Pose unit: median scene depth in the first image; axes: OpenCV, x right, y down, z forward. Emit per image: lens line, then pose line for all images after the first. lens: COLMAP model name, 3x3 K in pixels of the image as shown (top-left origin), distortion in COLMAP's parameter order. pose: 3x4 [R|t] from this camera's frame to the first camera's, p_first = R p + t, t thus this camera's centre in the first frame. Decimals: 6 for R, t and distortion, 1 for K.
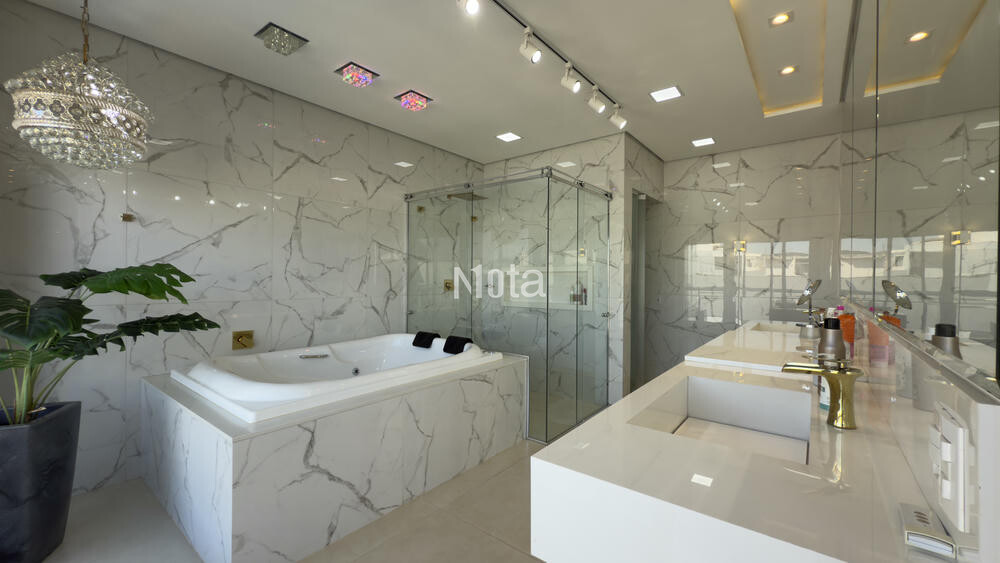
lens RADIAL K [[398.7, 0, 500.0], [0, 398.7, 281.5], [0, 0, 1]] dist [-0.000579, -0.000188]
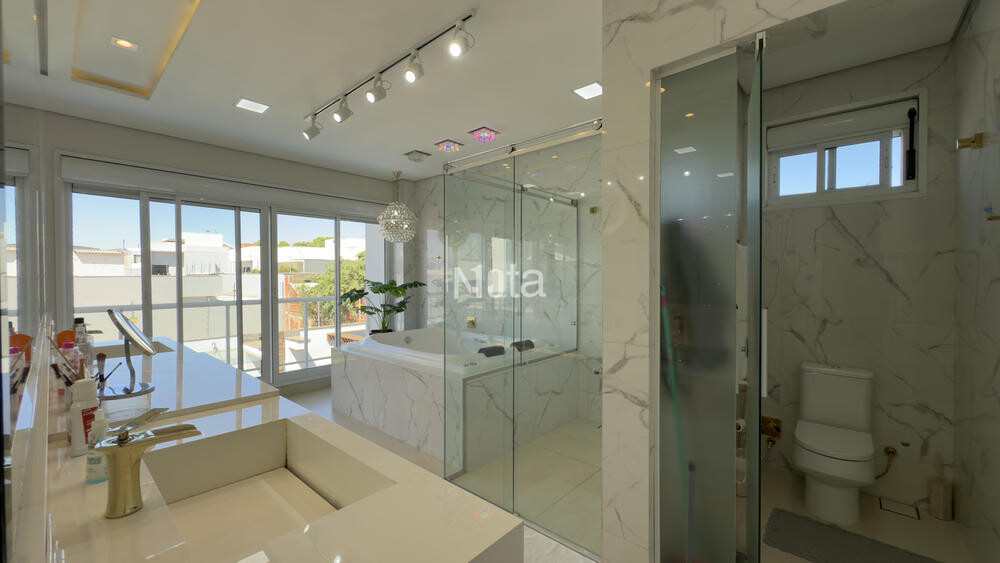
lens RADIAL K [[398.7, 0, 500.0], [0, 398.7, 281.5], [0, 0, 1]] dist [-0.000579, -0.000188]
pose [[-0.060375, -0.007367, -0.998149, 1.030490], [-0.023042, 0.999717, -0.005984, -0.018084], [0.997910, 0.022638, -0.060528, 1.245236]]
